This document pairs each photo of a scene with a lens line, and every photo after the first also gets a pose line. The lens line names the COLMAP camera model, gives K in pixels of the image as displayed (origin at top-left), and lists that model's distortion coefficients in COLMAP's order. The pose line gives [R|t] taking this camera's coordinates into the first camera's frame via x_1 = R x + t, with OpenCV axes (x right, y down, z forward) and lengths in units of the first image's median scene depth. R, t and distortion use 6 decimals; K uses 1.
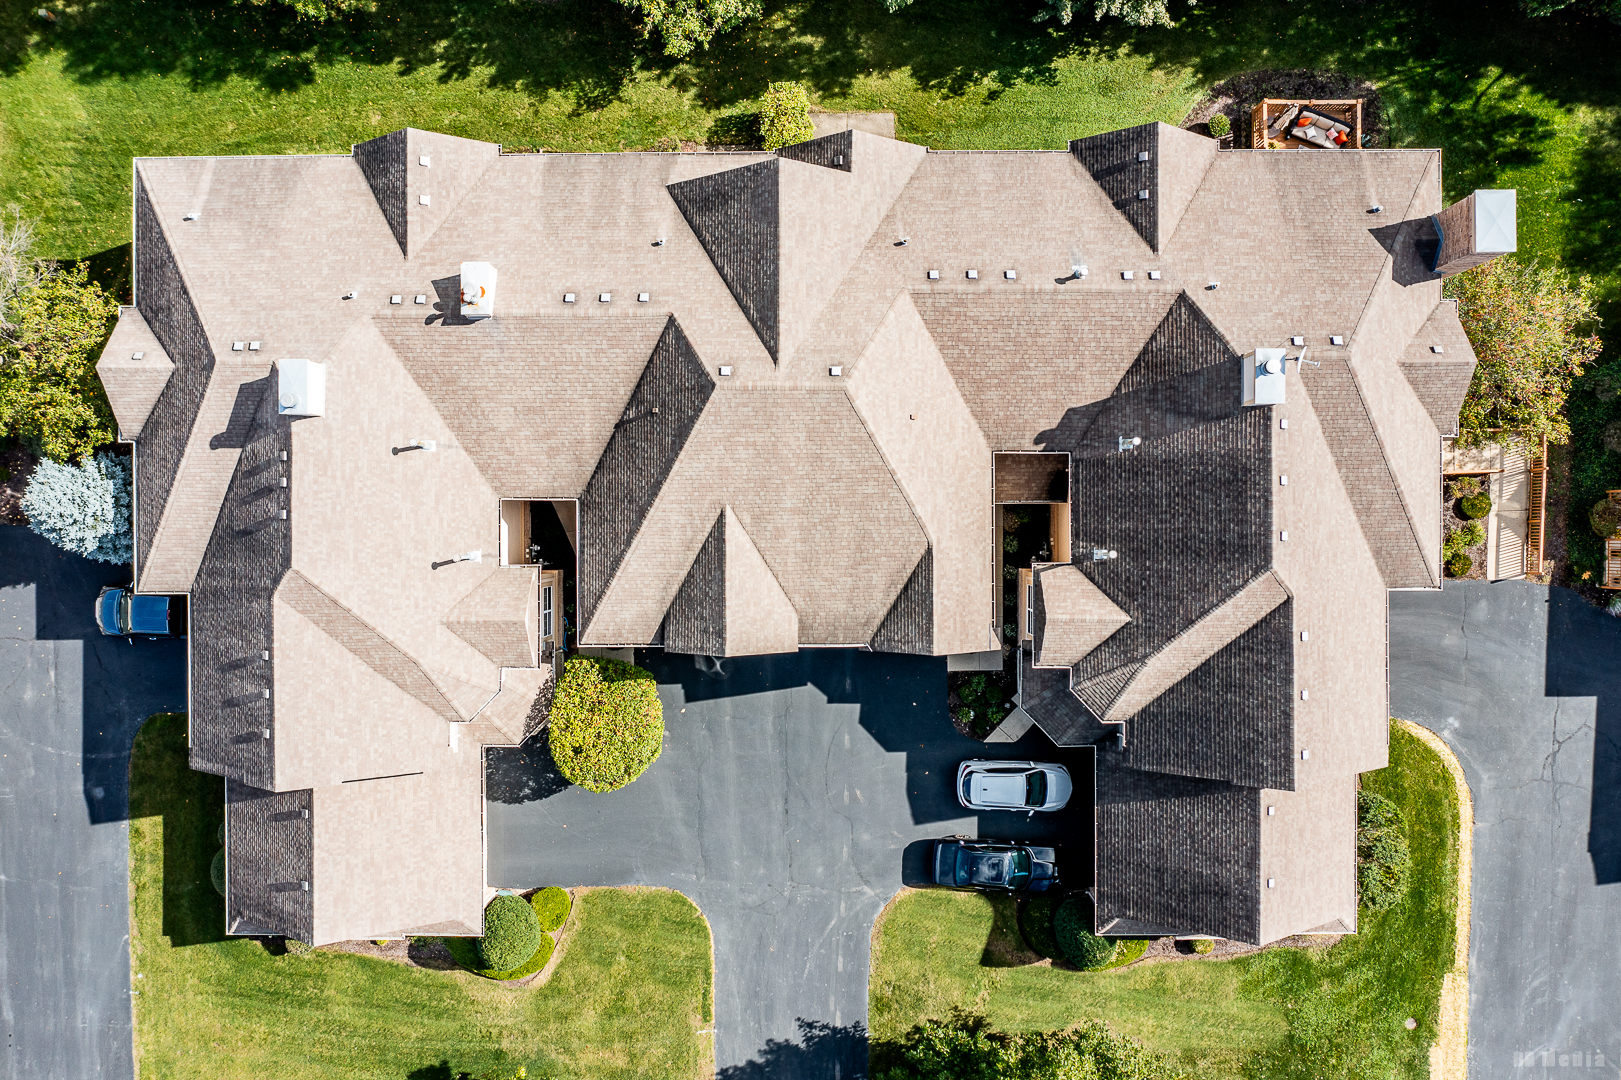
lens RADIAL K [[1264.3, 0, 810.5], [0, 1264.3, 540.0], [0, 0, 1]] dist [-0.012822, 0.006742]
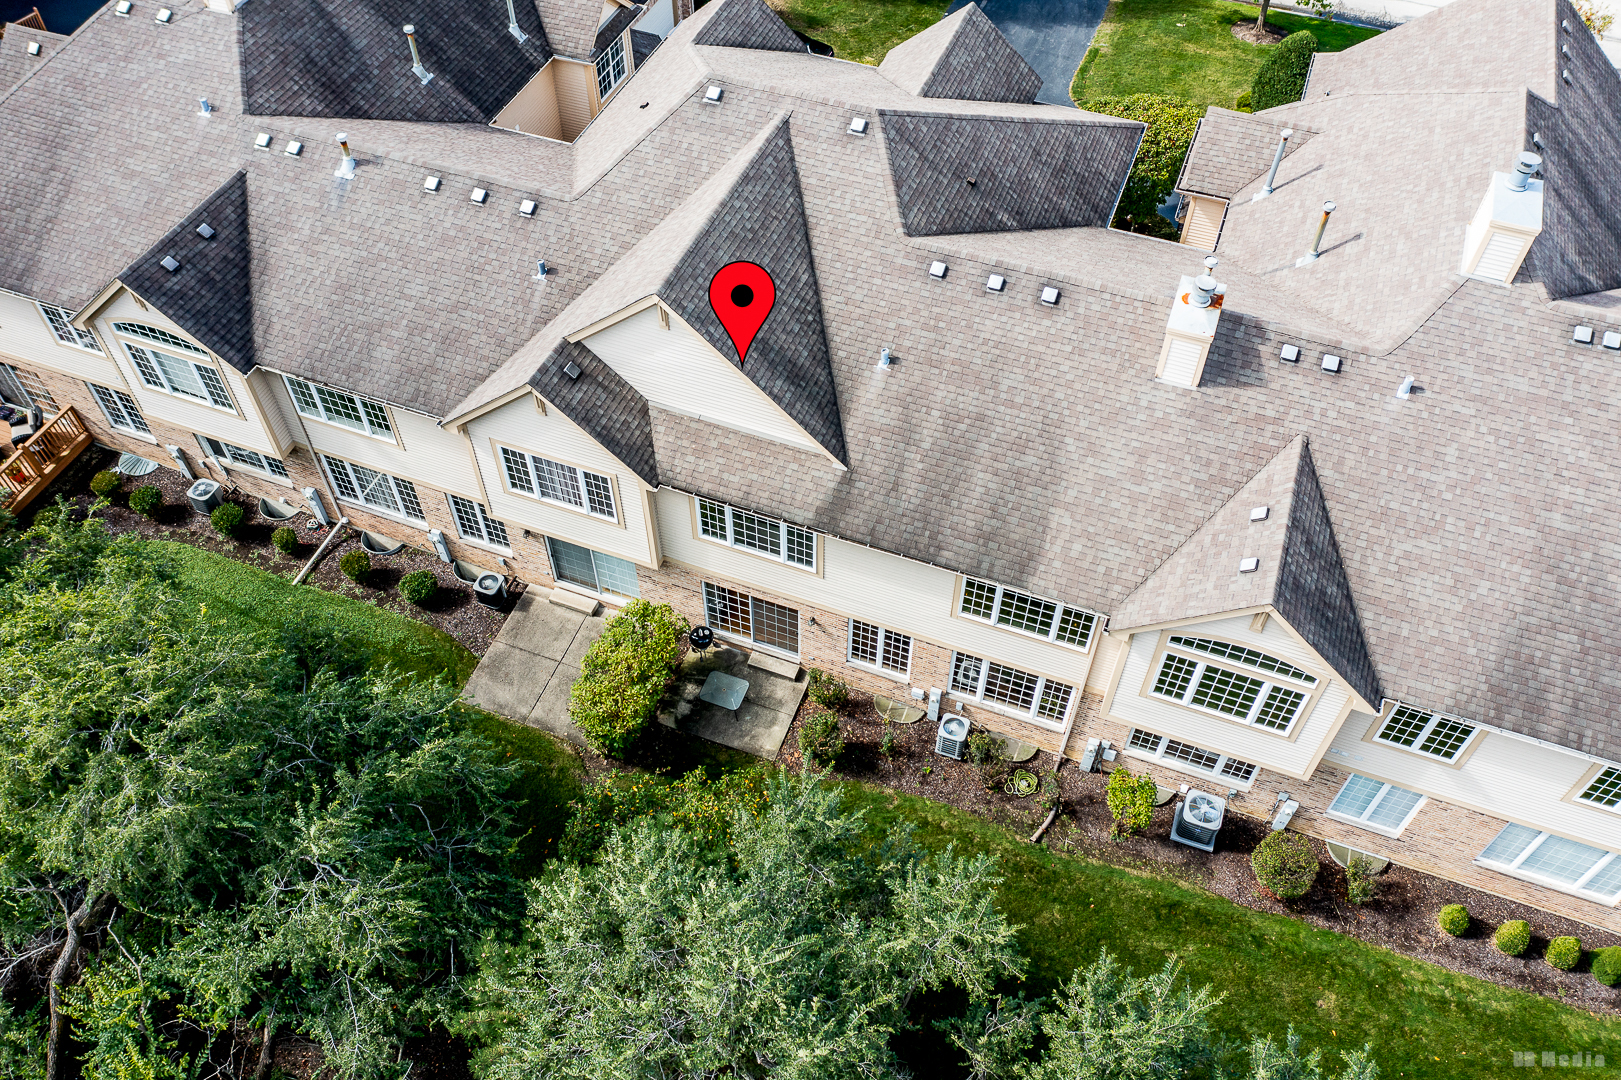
lens RADIAL K [[1264.3, 0, 810.5], [0, 1264.3, 540.0], [0, 0, 1]] dist [-0.012822, 0.006742]
pose [[-0.930689, -0.282971, 0.231831, -0.255078], [0.365559, -0.742966, 0.560685, -0.669448], [0.013585, 0.606571, 0.794913, 0.558609]]
